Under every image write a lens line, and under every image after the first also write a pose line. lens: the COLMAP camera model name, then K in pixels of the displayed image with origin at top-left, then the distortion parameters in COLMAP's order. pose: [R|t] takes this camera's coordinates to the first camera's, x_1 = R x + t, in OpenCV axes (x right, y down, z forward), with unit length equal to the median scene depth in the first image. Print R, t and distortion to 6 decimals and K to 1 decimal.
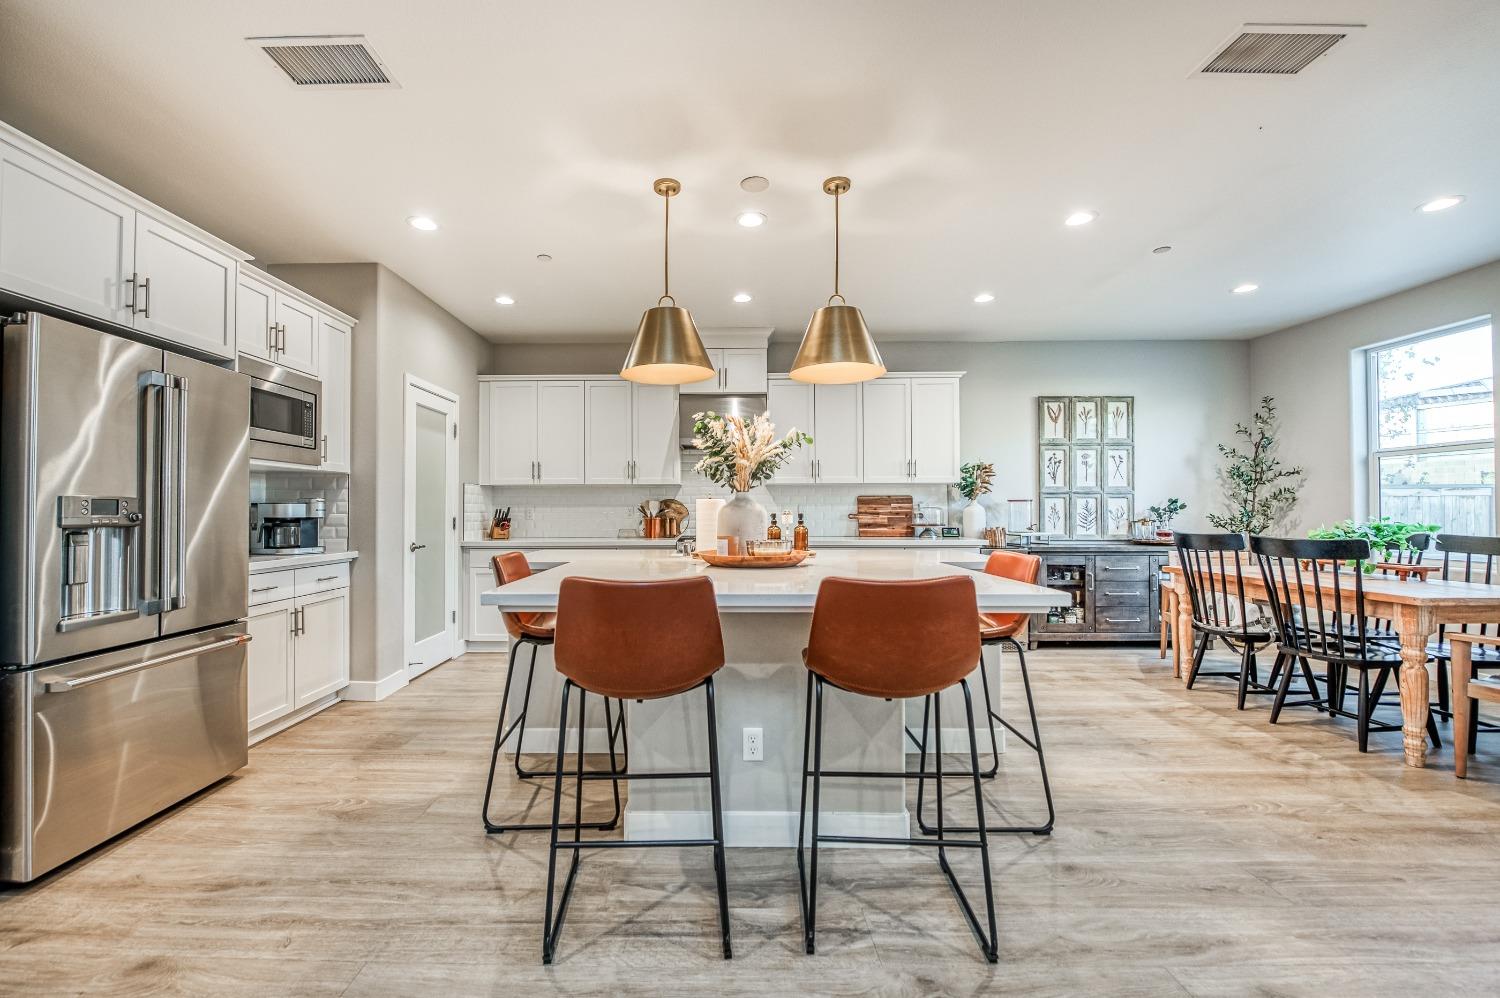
lens RADIAL K [[613.6, 0, 702.0], [0, 613.6, 506.8], [0, 0, 1]] dist [-0.019464, 0.000054]
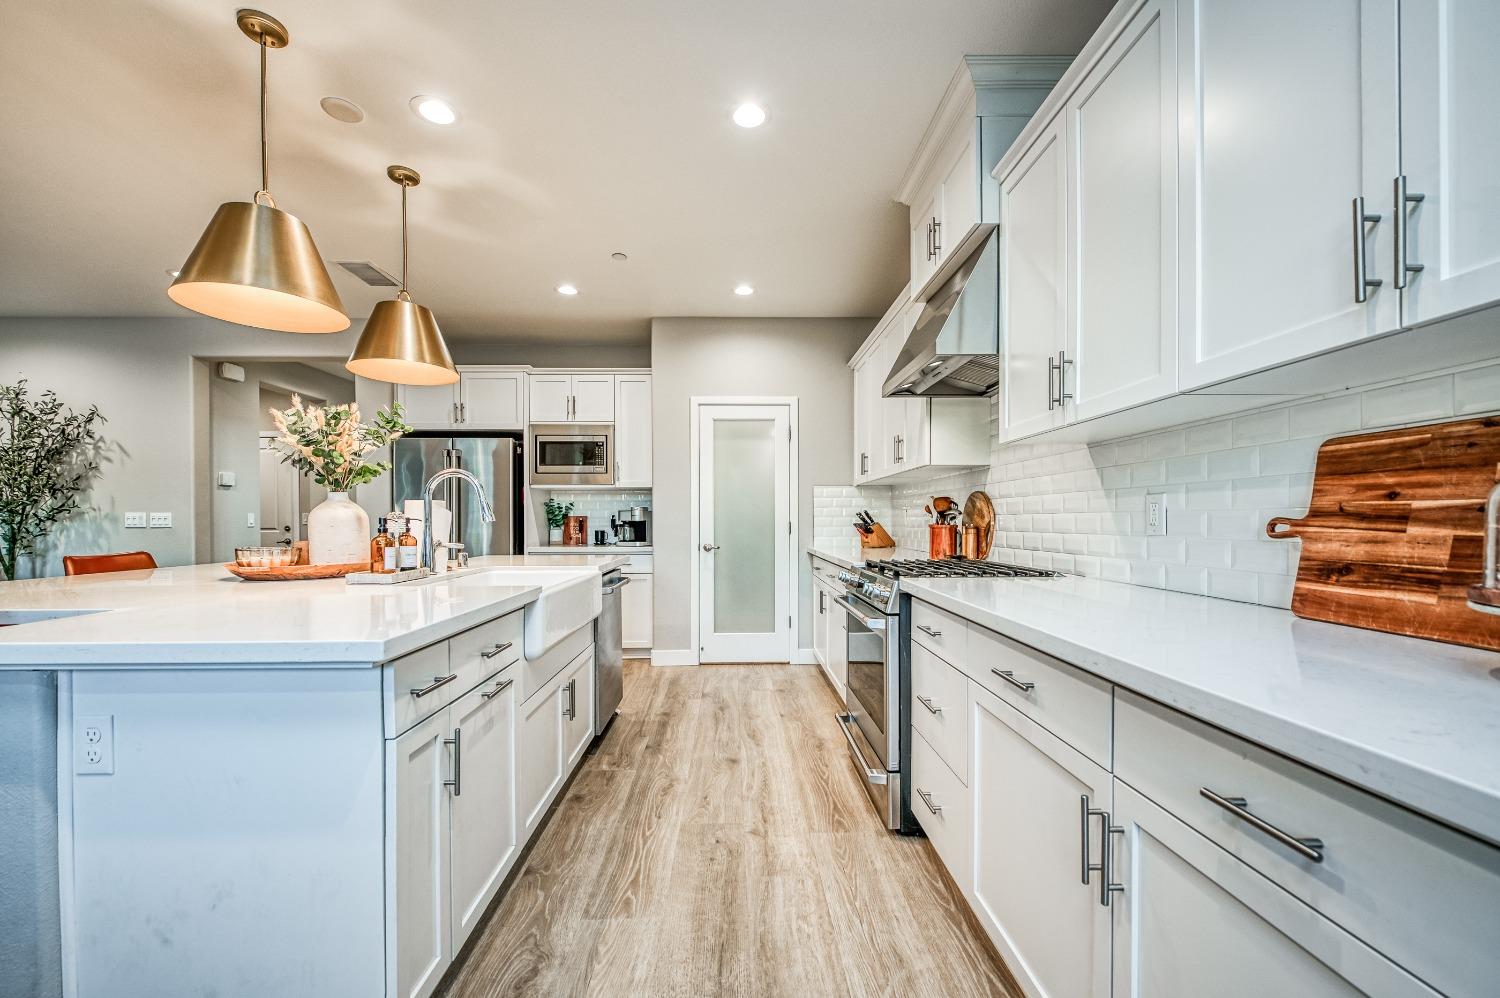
lens RADIAL K [[579.6, 0, 749.3], [0, 579.6, 528.4], [0, 0, 1]] dist [-0.007590, -0.000382]
pose [[0.057571, 0.016915, -0.998198, 0.495555], [0.010817, 0.999787, 0.017566, 0.009671], [0.998283, -0.011809, 0.057376, 0.830541]]
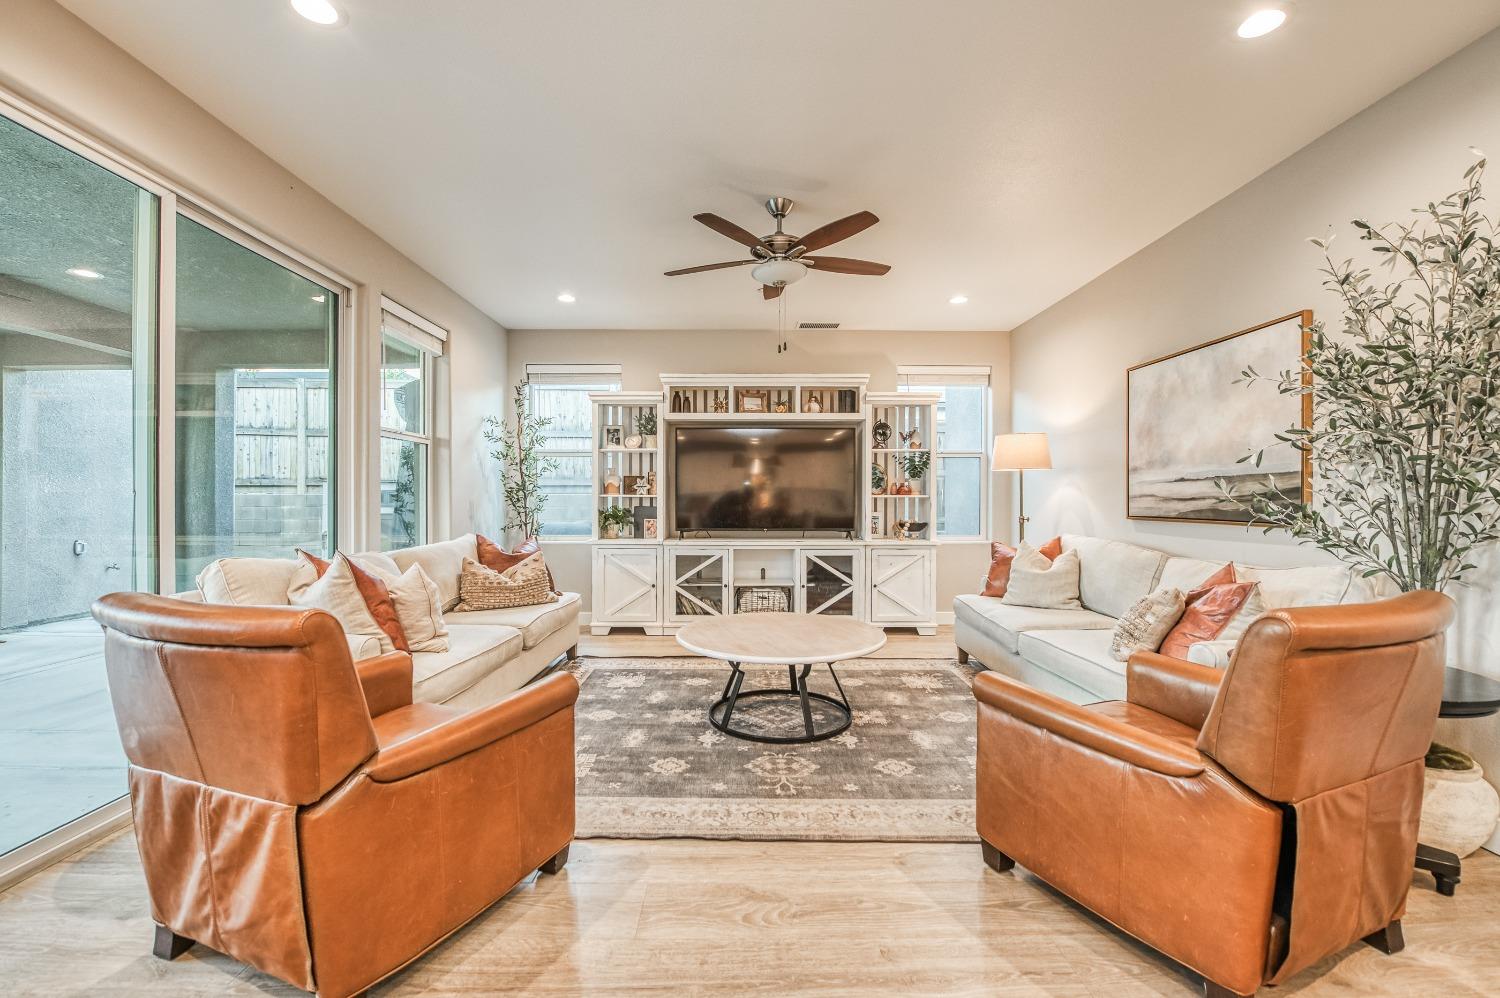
lens RADIAL K [[616.2, 0, 740.5], [0, 616.2, 502.1], [0, 0, 1]] dist [-0.010576, -0.003727]
pose [[-0.999623, 0.001088, -0.027423, 0.066523], [0.001241, 0.999984, -0.005559, 0.001045], [0.027416, -0.005591, -0.999608, 0.192834]]
